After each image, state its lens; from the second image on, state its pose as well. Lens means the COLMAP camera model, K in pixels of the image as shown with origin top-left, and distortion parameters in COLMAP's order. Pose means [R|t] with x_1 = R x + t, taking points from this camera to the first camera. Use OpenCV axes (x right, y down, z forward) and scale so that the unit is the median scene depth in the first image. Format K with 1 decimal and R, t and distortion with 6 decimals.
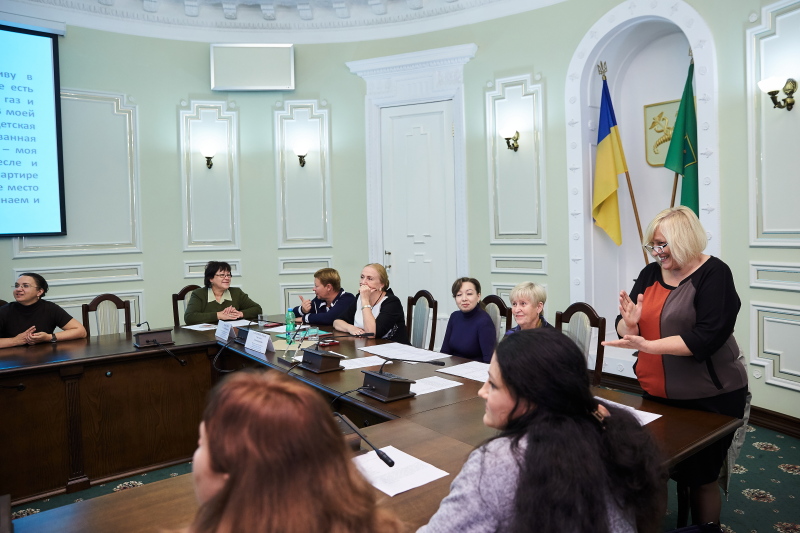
lens RADIAL K [[641.5, 0, 389.1], [0, 641.5, 263.0], [0, 0, 1]] dist [-0.069720, 0.101840]
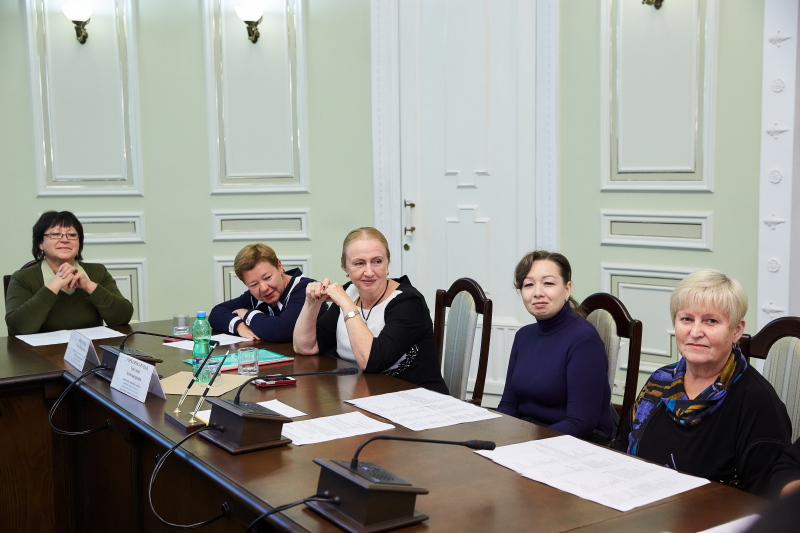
lens RADIAL K [[903.7, 0, 400.0], [0, 903.7, 266.5], [0, 0, 1]] dist [0.061524, -0.008435]
pose [[0.998055, 0.017121, -0.059946, 0.043530], [-0.013637, 0.998220, 0.058058, -0.008831], [0.060833, -0.057128, 0.996512, 0.271697]]
